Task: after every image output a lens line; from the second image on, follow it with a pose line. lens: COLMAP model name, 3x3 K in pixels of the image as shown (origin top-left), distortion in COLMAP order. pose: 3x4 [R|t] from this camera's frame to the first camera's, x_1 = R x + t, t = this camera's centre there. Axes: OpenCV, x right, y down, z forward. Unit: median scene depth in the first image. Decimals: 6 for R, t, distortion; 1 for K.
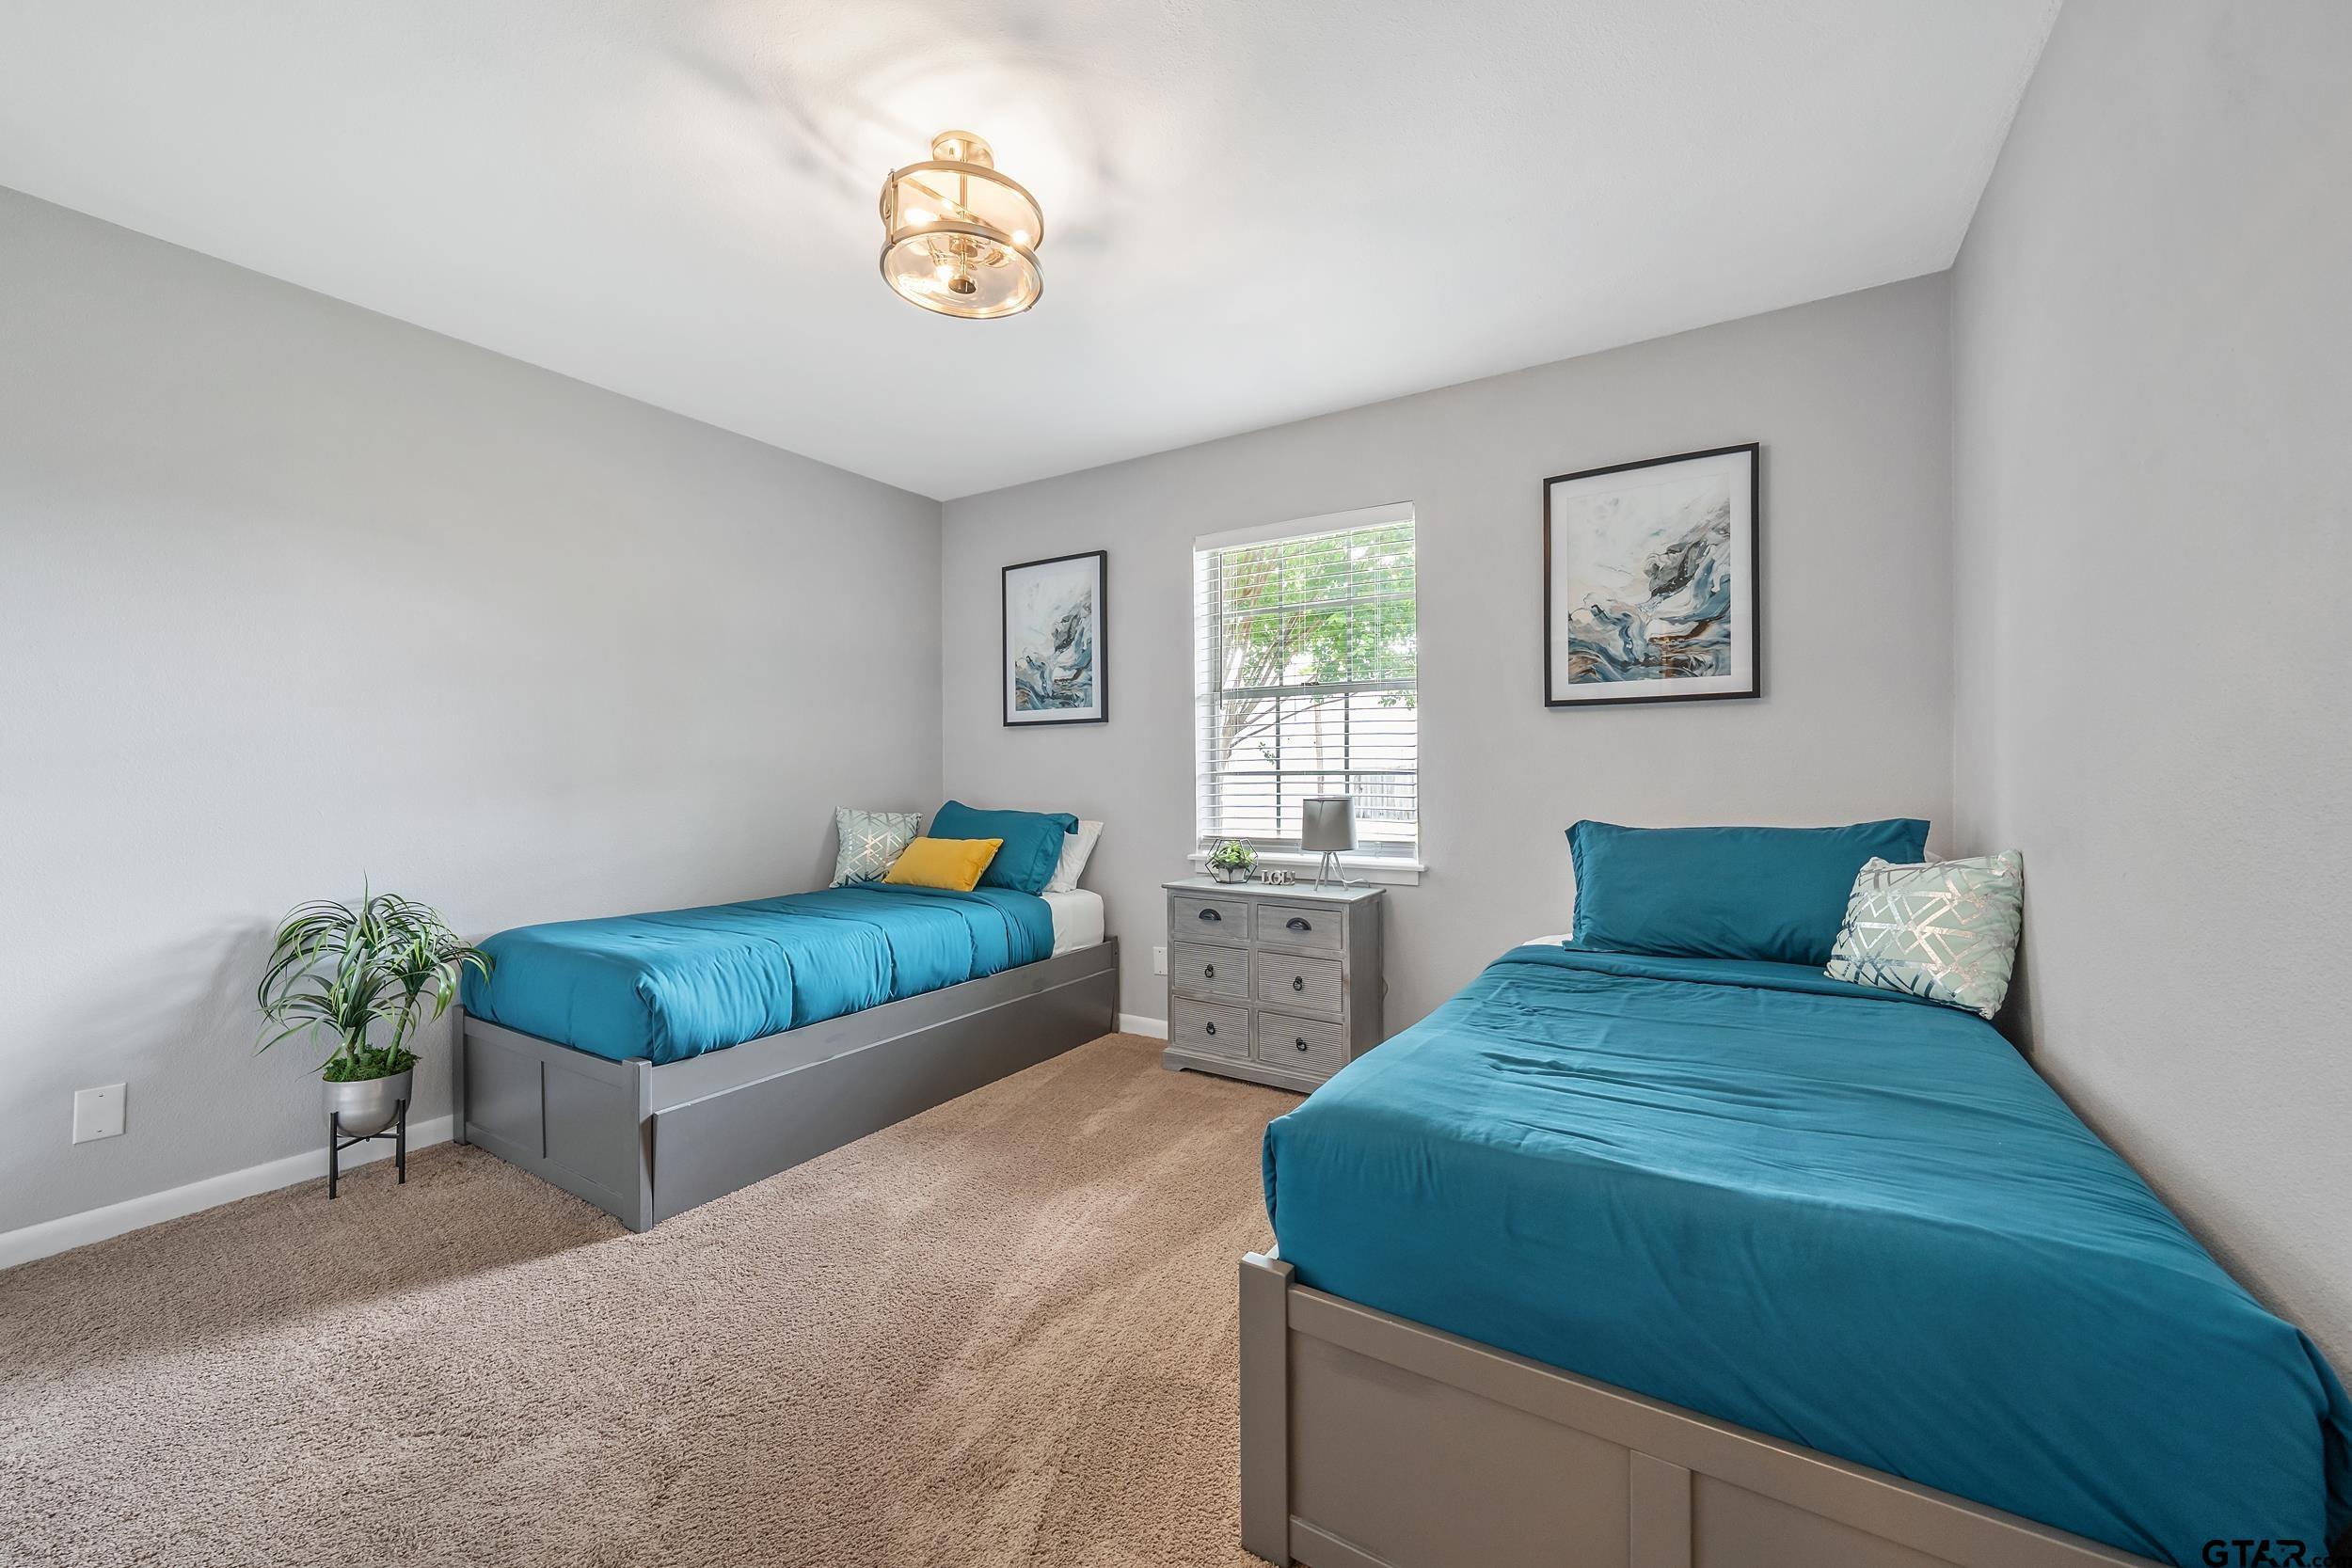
lens RADIAL K [[926.7, 0, 1171.8], [0, 926.7, 777.3], [0, 0, 1]] dist [0.000561, -0.000235]
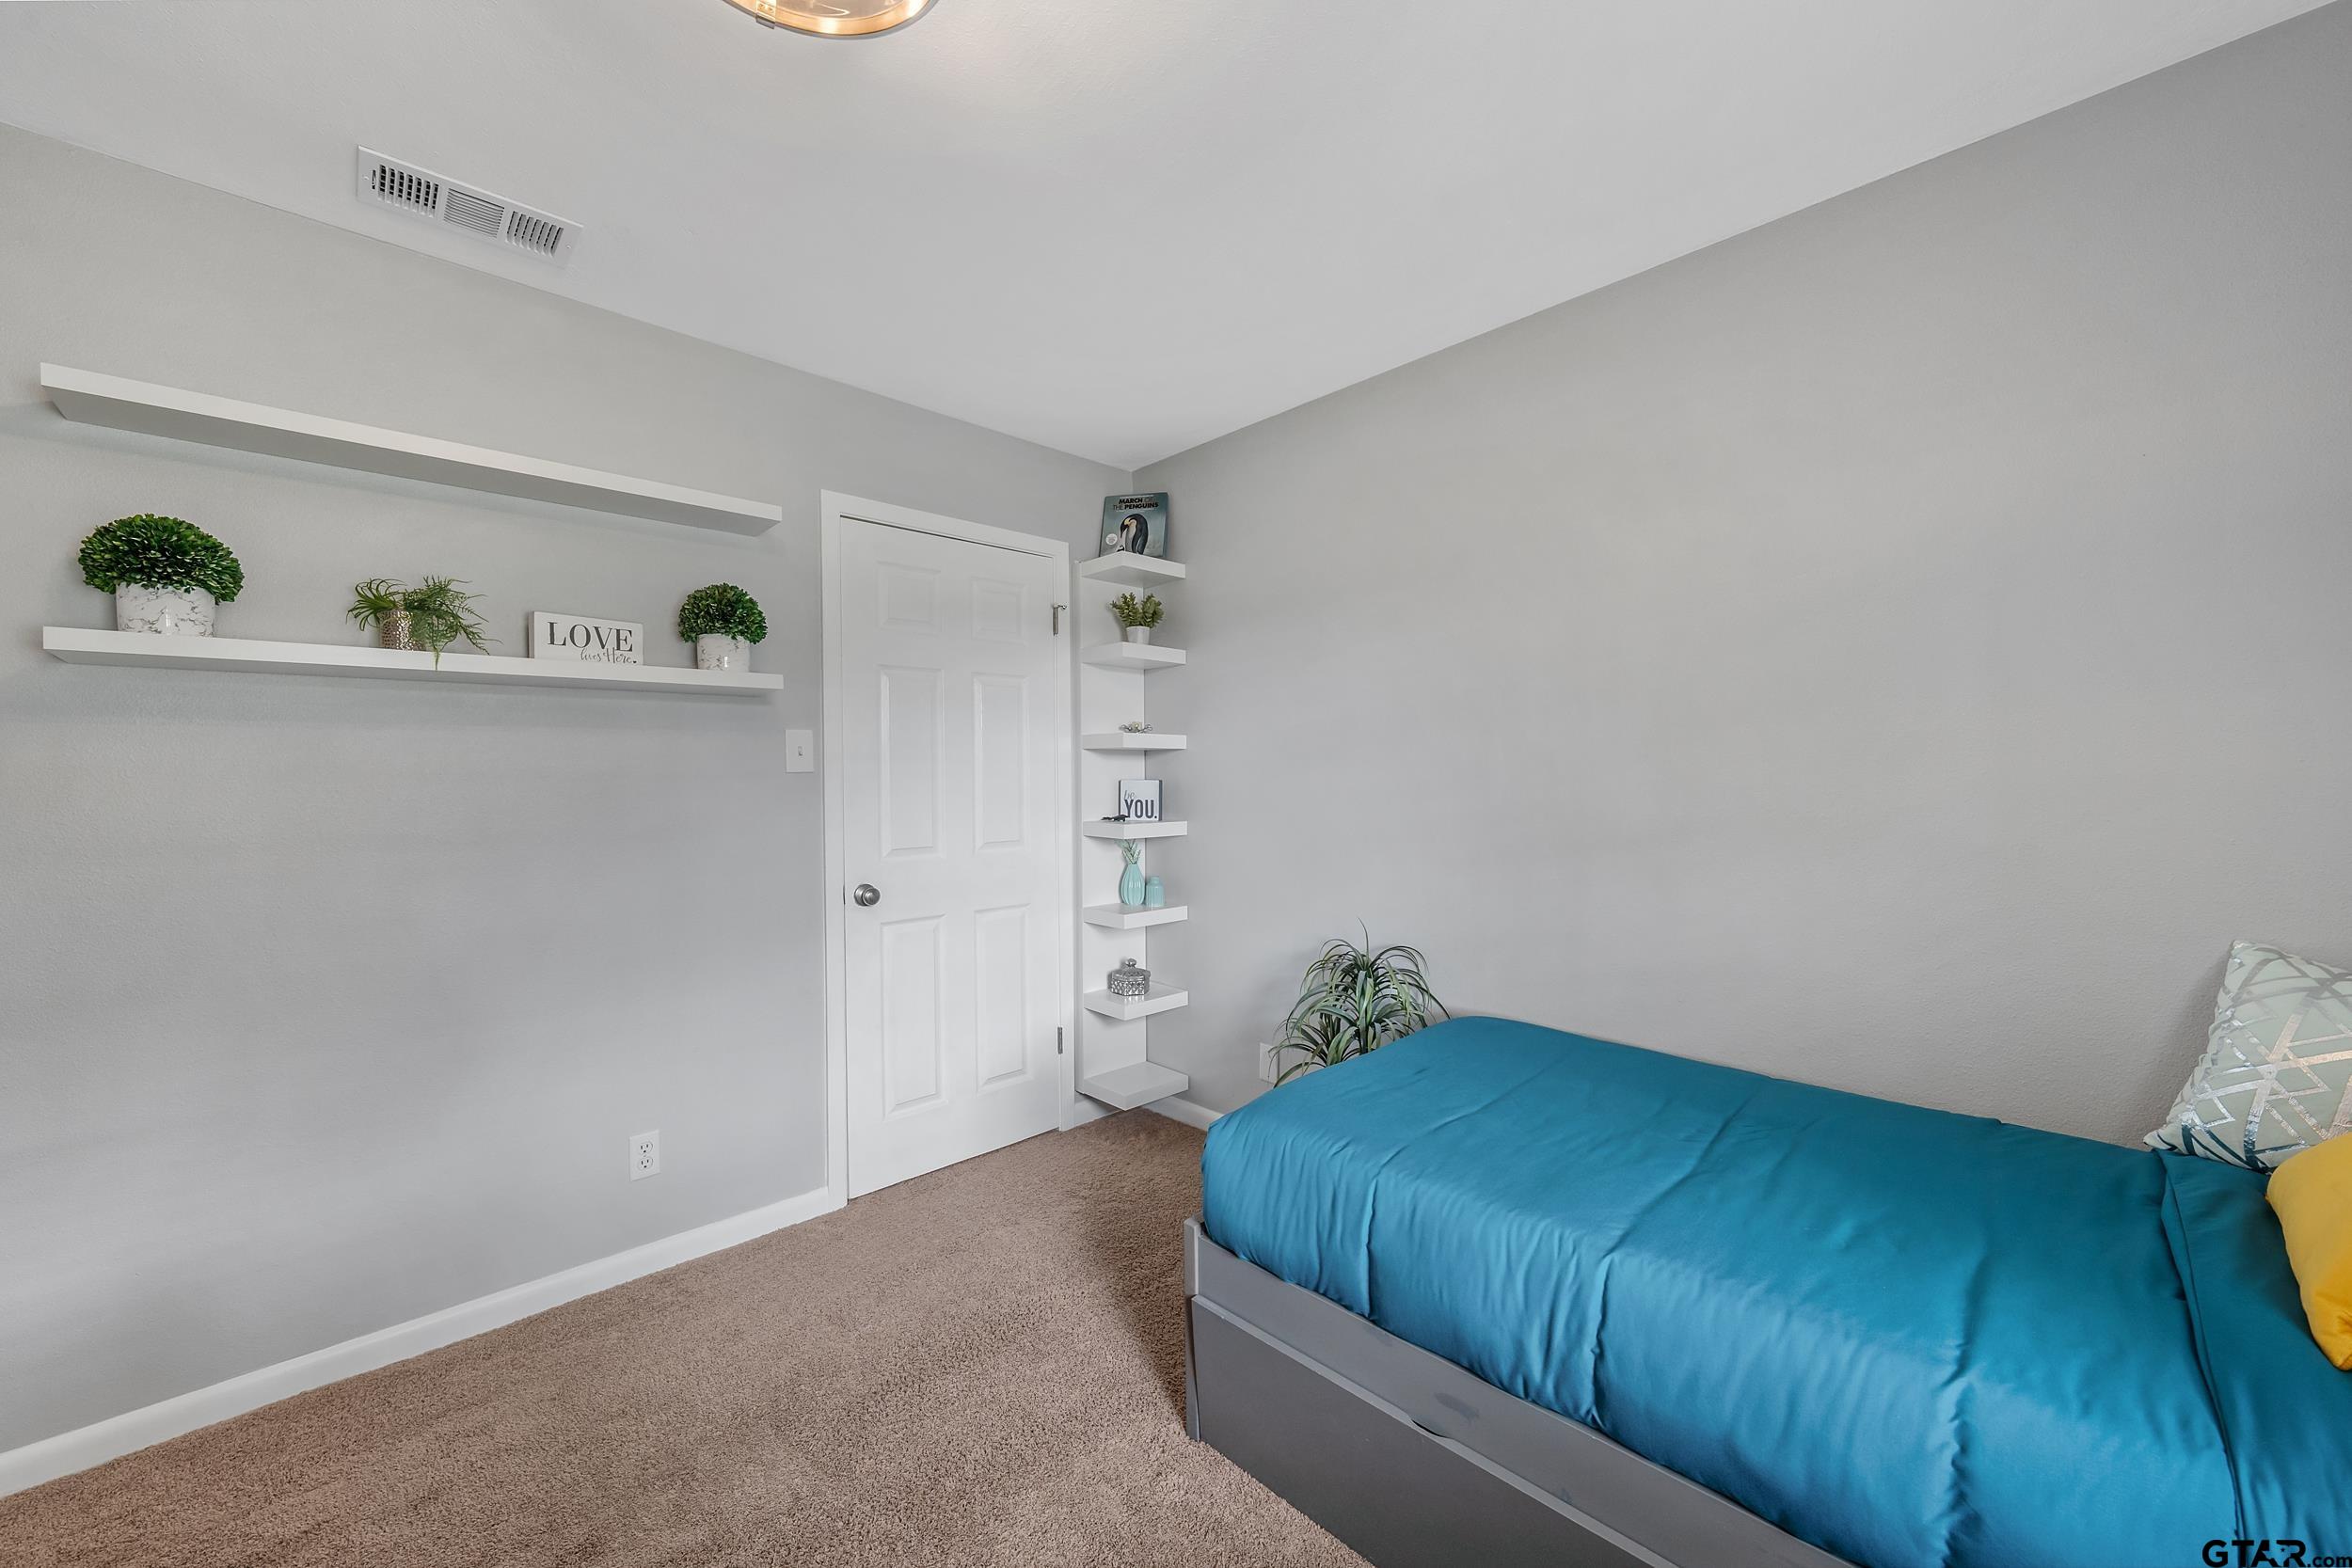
lens RADIAL K [[926.7, 0, 1177.1], [0, 926.7, 776.6], [0, 0, 1]] dist [0.000561, -0.000235]
pose [[-0.241631, 0.002891, -0.970364, 0.125582], [-0.005879, 0.999973, 0.004443, -0.040626], [0.970351, 0.006778, -0.241607, 0.919117]]
